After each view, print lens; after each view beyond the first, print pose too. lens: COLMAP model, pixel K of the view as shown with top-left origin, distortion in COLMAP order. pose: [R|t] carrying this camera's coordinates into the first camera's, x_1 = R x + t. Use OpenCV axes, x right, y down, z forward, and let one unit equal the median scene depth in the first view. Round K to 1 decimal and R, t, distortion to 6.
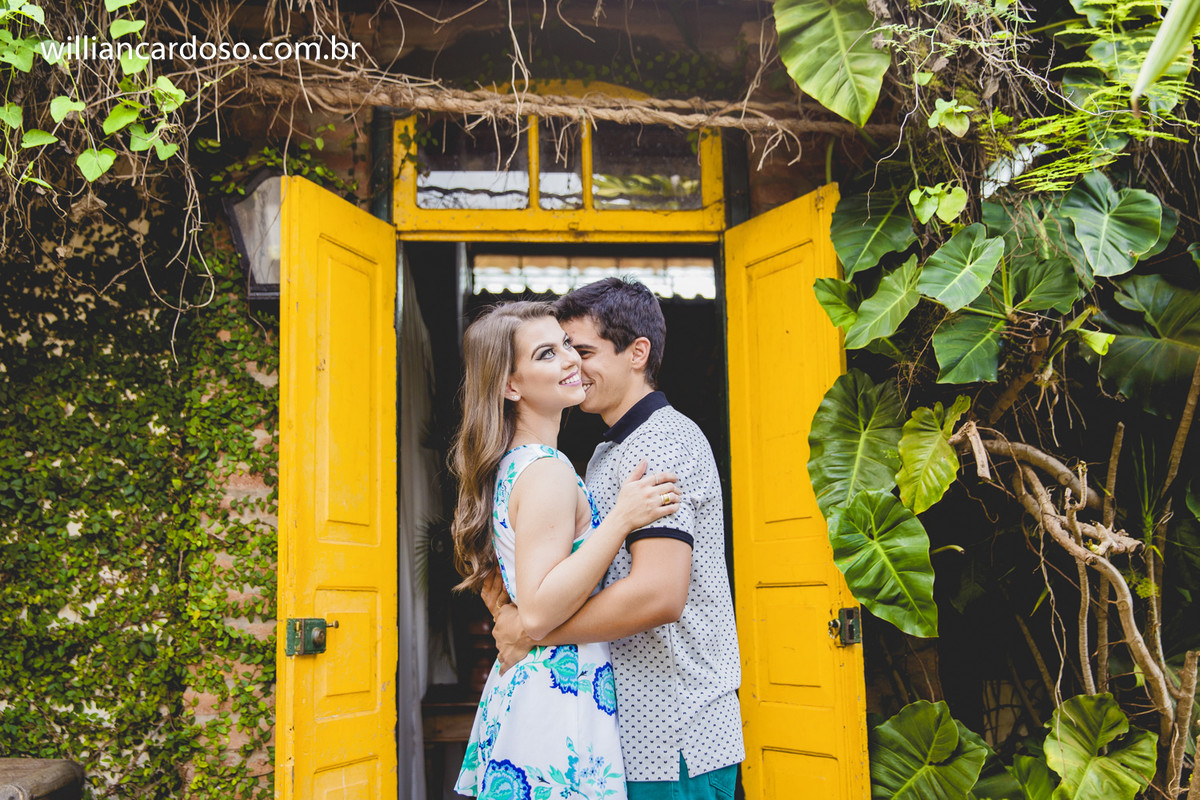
lens RADIAL K [[1219.6, 0, 597.1], [0, 1219.6, 398.0], [0, 0, 1]] dist [-0.000574, 0.000000]
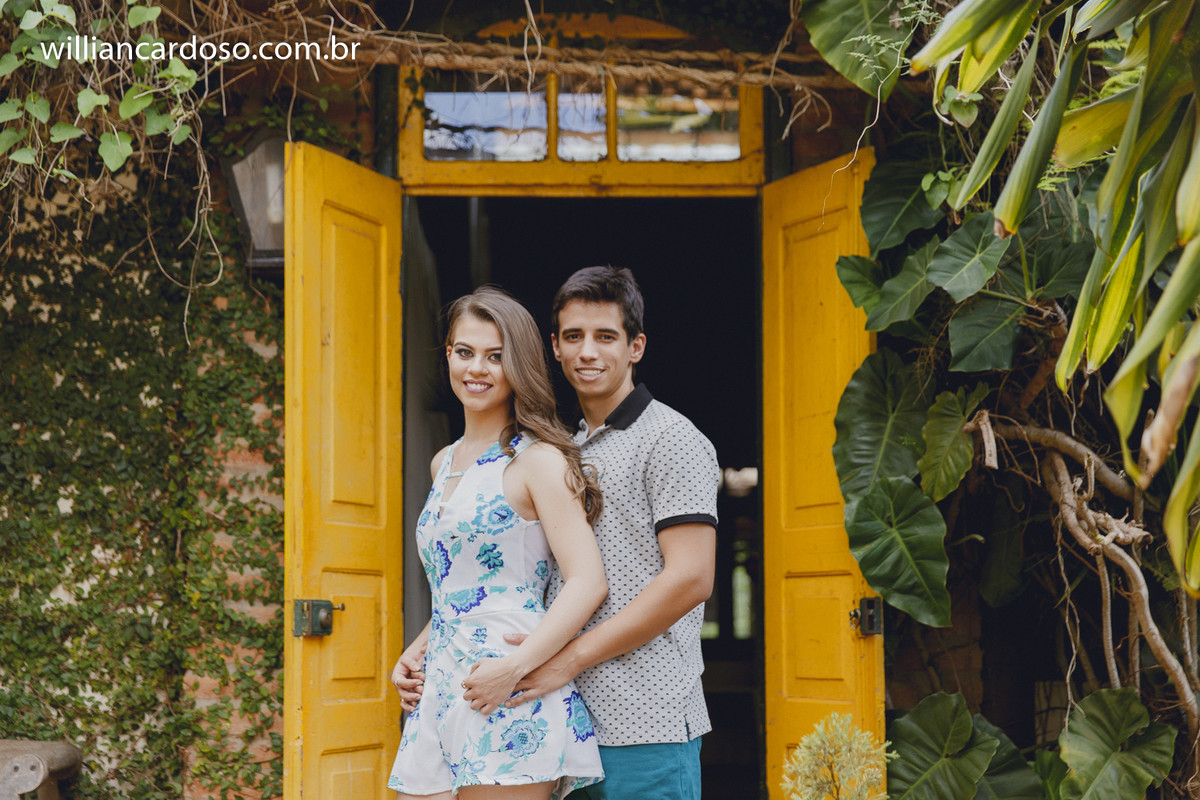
lens RADIAL K [[1877.1, 0, 597.1], [0, 1877.1, 395.7], [0, 0, 1]] dist [-0.014647, 0.000000]
pose [[0.998812, 0.009634, -0.047761, 0.055908], [-0.007394, 0.998874, 0.046857, -0.051386], [0.048159, -0.046449, 0.997759, -0.448143]]
